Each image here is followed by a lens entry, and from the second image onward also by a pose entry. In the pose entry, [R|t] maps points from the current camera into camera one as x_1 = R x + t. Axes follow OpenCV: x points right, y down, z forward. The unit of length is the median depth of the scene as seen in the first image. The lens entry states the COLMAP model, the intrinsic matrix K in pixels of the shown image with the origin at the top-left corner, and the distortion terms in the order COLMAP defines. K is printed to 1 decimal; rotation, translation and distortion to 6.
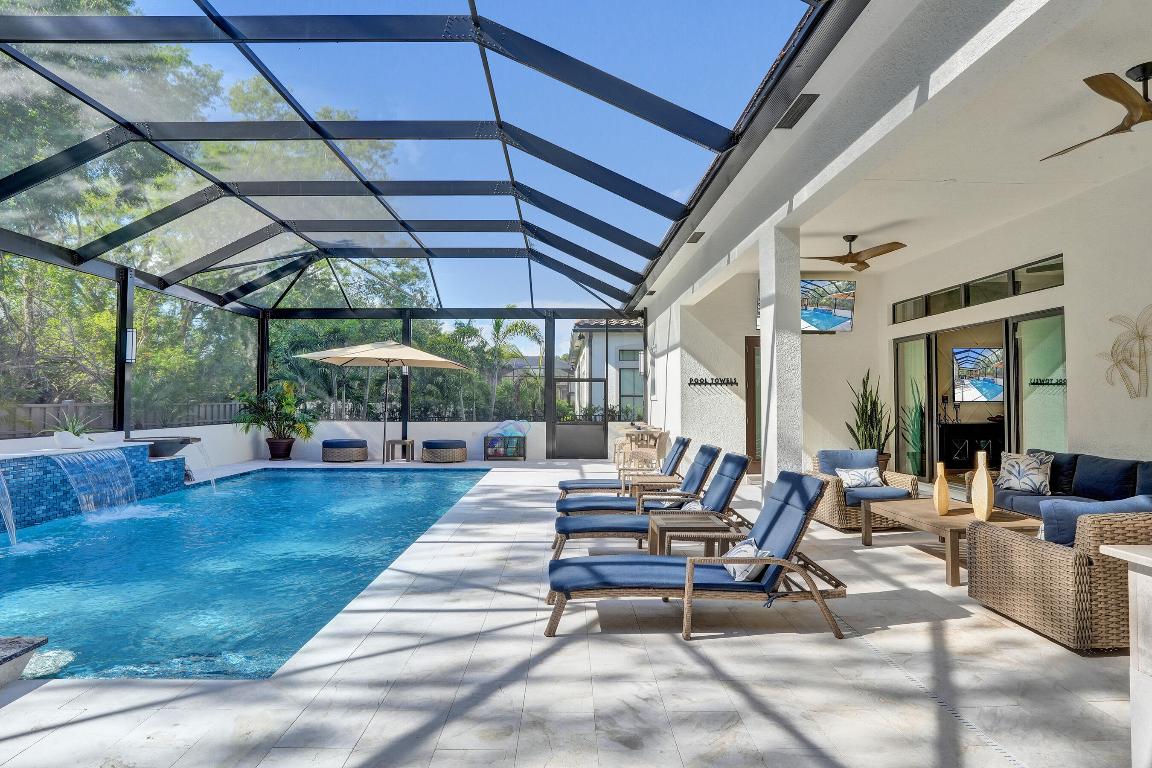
lens RADIAL K [[649.4, 0, 577.4], [0, 649.4, 378.9], [0, 0, 1]] dist [-0.037511, 0.002938]
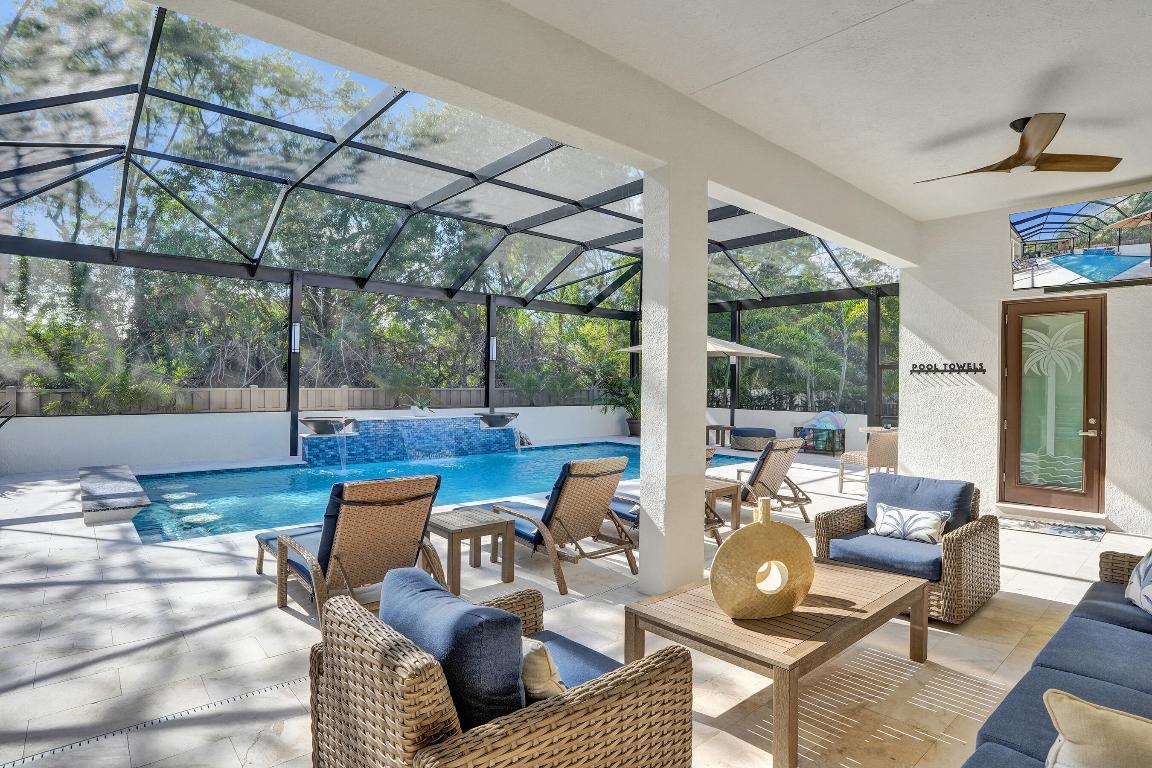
lens RADIAL K [[594.7, 0, 579.0], [0, 594.7, 387.9], [0, 0, 1]] dist [-0.106827, 0.047476]
pose [[0.651130, 0.012483, -0.758864, 0.449674], [0.012769, 0.999543, 0.027398, 0.003818], [0.758859, -0.027529, 0.650673, 0.282374]]
